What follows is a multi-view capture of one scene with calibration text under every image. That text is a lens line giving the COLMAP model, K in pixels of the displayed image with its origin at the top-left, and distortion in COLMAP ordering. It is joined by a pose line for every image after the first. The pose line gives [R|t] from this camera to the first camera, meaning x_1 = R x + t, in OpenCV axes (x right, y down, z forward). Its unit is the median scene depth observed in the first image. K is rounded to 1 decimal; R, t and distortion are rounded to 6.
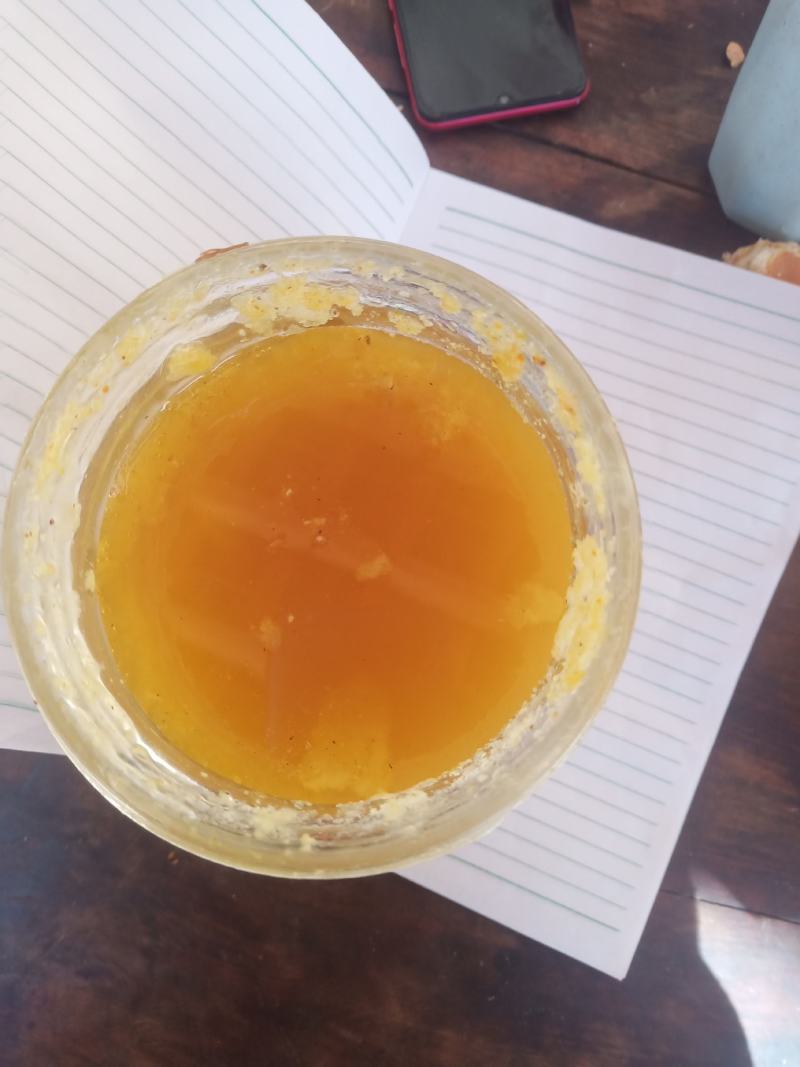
lens RADIAL K [[842.2, 0, 400.0], [0, 842.2, 533.5], [0, 0, 1]] dist [-0.080005, 0.045963]
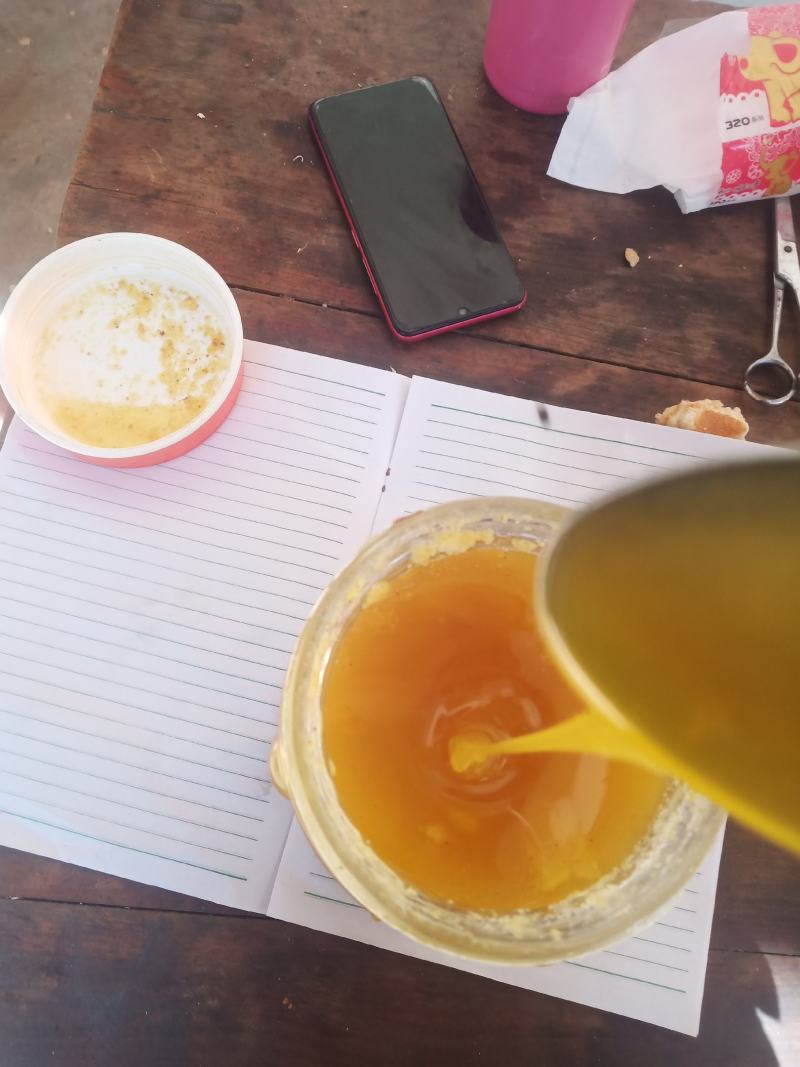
lens RADIAL K [[808.2, 0, 400.0], [0, 808.2, 533.5], [0, 0, 1]] dist [-0.005341, -0.039051]
pose [[0.985002, -0.126749, 0.117073, -0.149768], [0.142048, 0.980856, -0.133205, -0.049880], [-0.097948, 0.147838, 0.984149, -0.136076]]
